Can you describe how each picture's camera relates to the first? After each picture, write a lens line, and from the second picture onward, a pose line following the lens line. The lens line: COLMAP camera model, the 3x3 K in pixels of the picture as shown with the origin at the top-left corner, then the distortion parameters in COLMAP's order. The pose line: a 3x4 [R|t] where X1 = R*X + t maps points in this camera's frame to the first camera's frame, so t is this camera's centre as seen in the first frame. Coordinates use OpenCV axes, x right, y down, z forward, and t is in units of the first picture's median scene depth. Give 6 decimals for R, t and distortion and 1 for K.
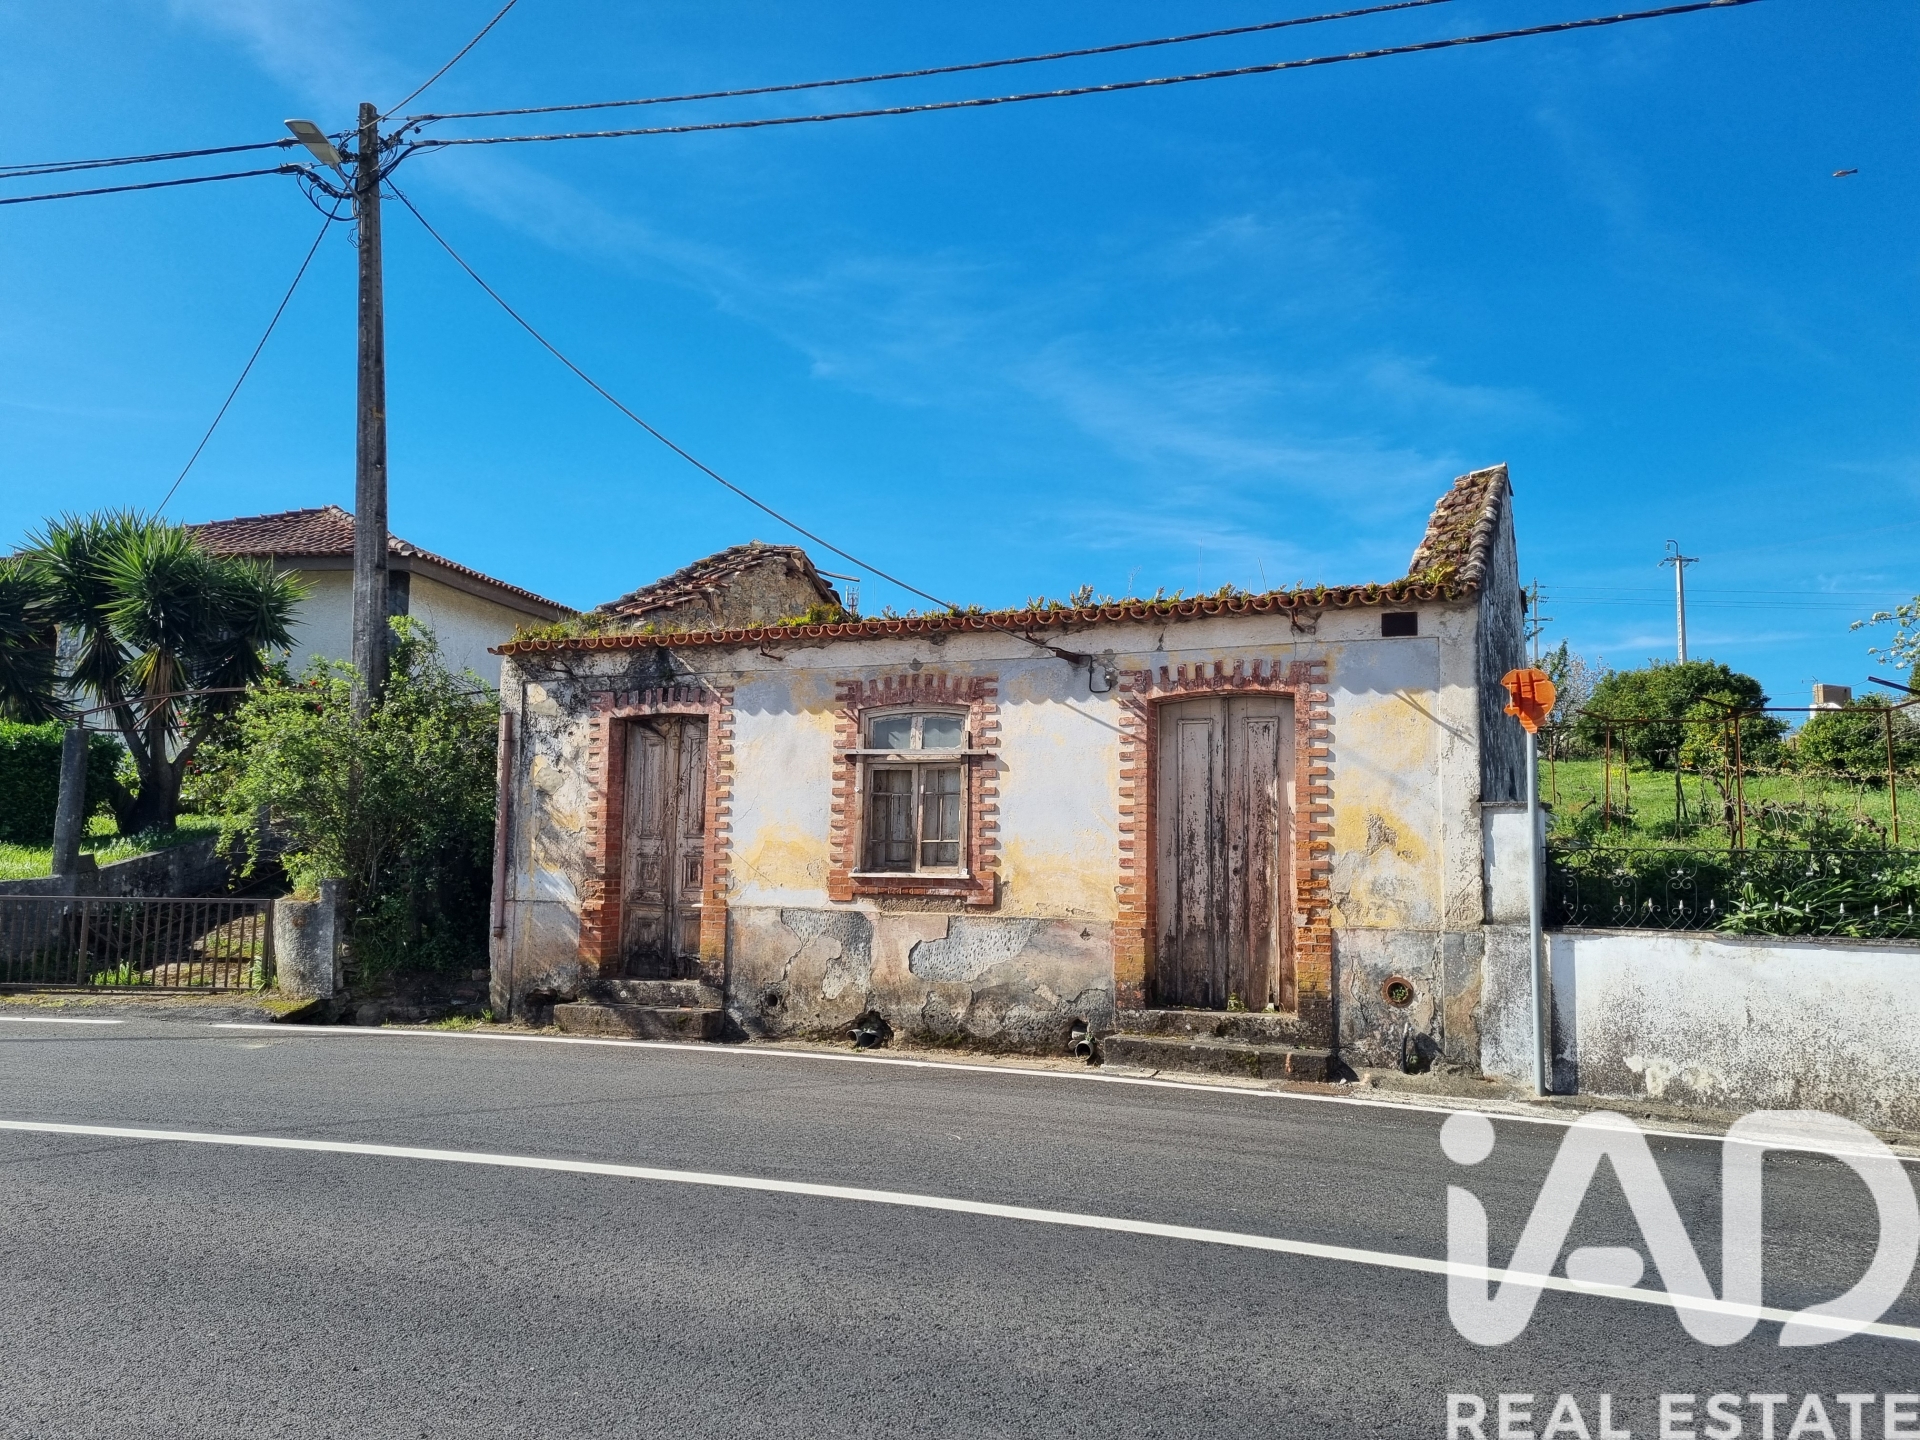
lens RADIAL K [[1446.9, 0, 971.7], [0, 1446.9, 711.0], [0, 0, 1]] dist [0.007875, -0.012140]
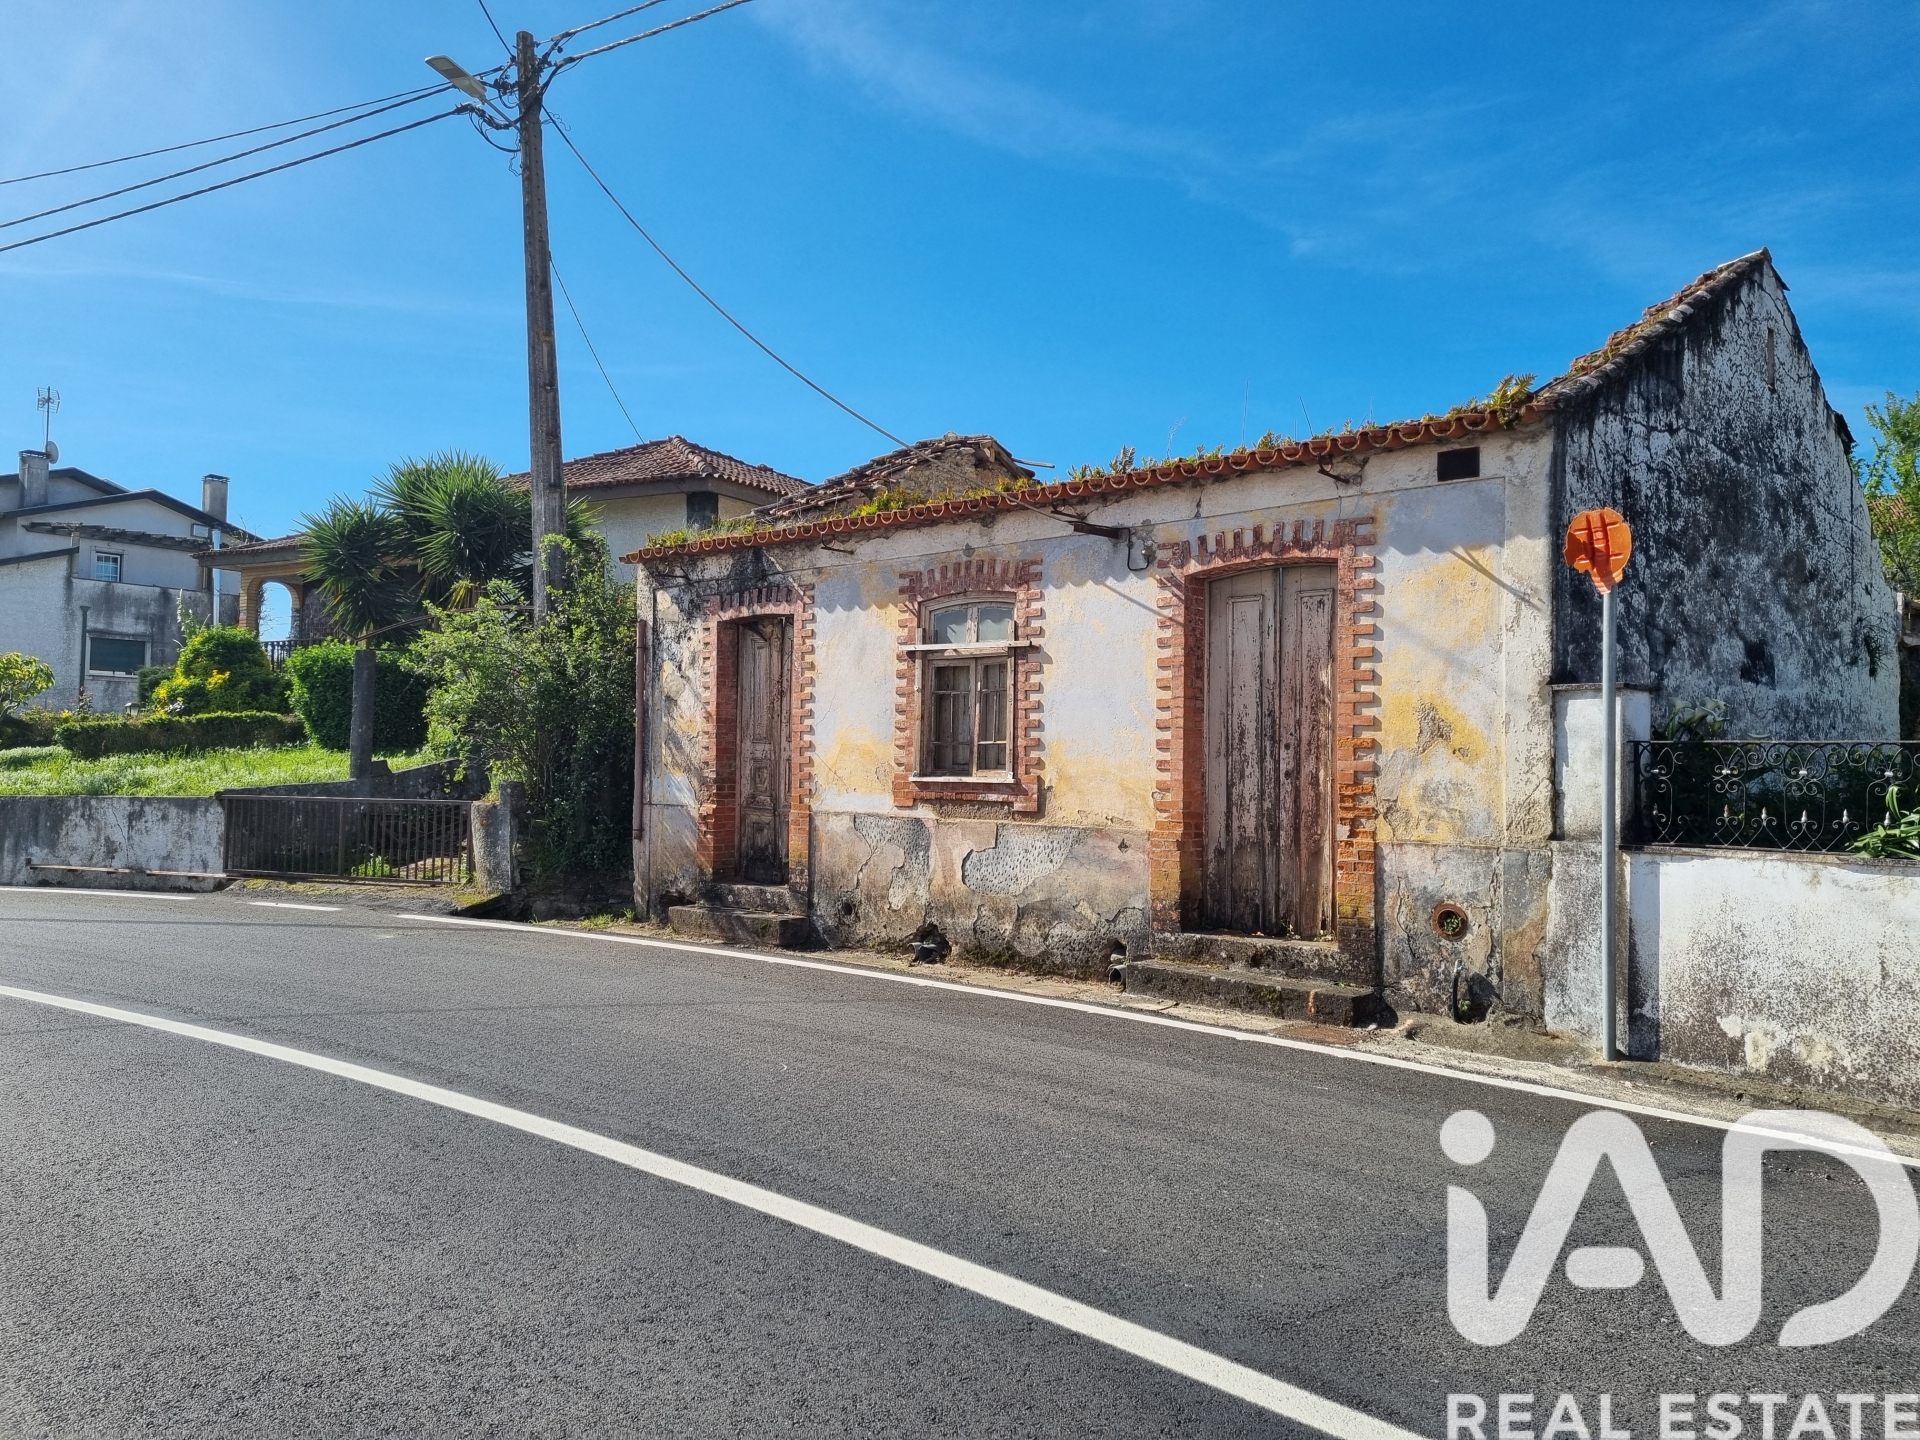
lens RADIAL K [[1446.9, 0, 971.7], [0, 1446.9, 711.0], [0, 0, 1]] dist [0.007875, -0.012140]
pose [[0.943367, -0.016560, -0.331338, 0.274392], [0.037536, 0.997668, 0.057007, 0.017928], [0.329622, -0.066216, 0.941788, 0.138732]]
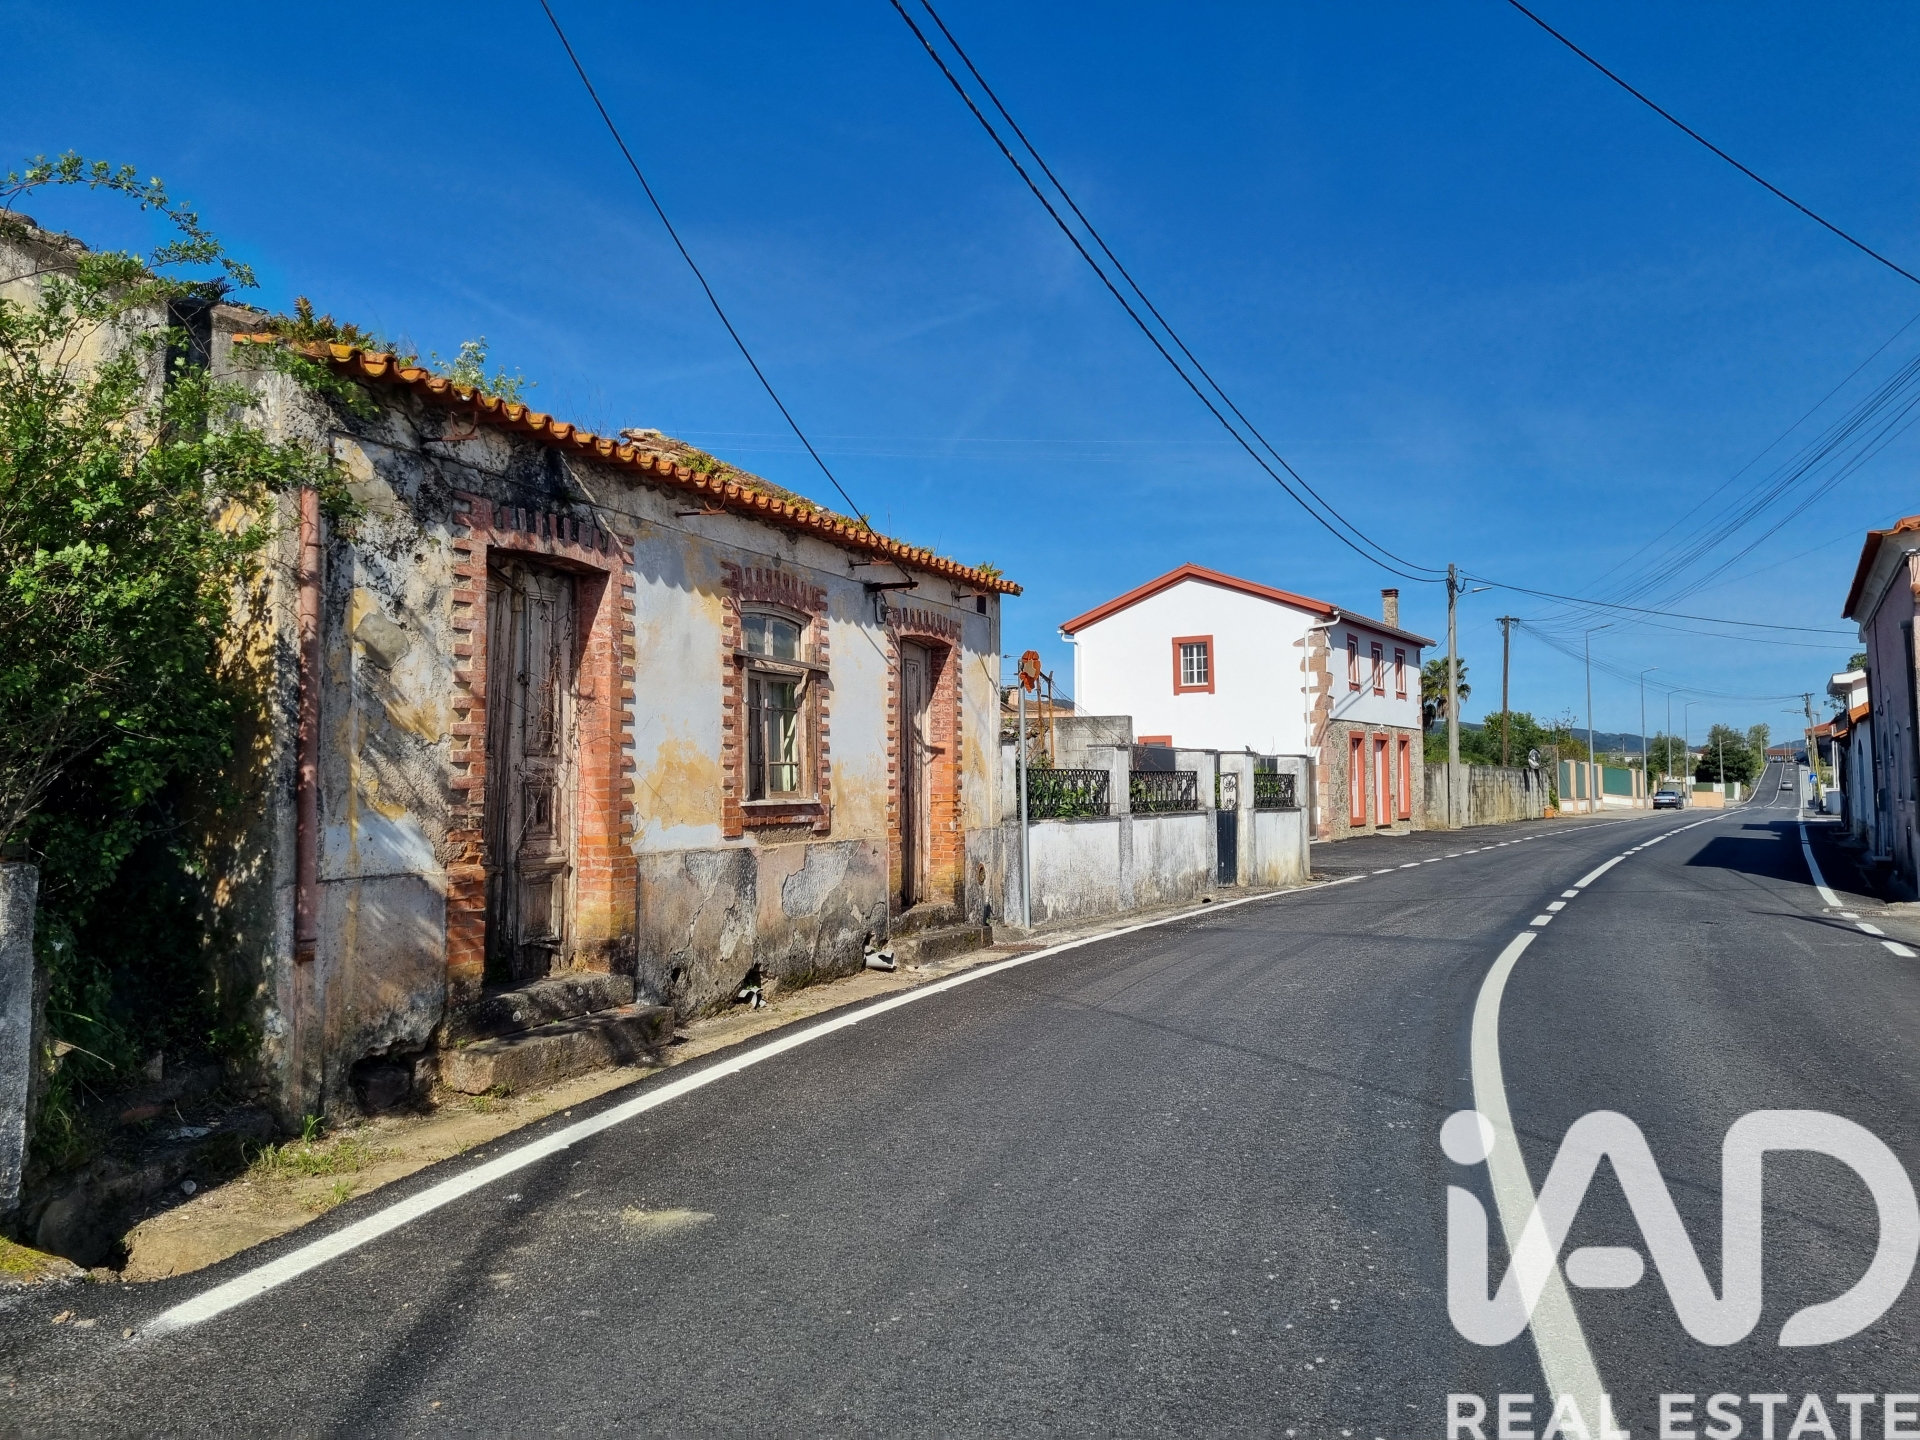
lens RADIAL K [[1446.9, 0, 971.7], [0, 1446.9, 711.0], [0, 0, 1]] dist [0.007875, -0.012140]
pose [[-0.033341, 0.035187, 0.998824, -0.938578], [-0.102060, 0.994036, -0.038425, 0.082352], [-0.994219, -0.103221, -0.029551, 0.934929]]
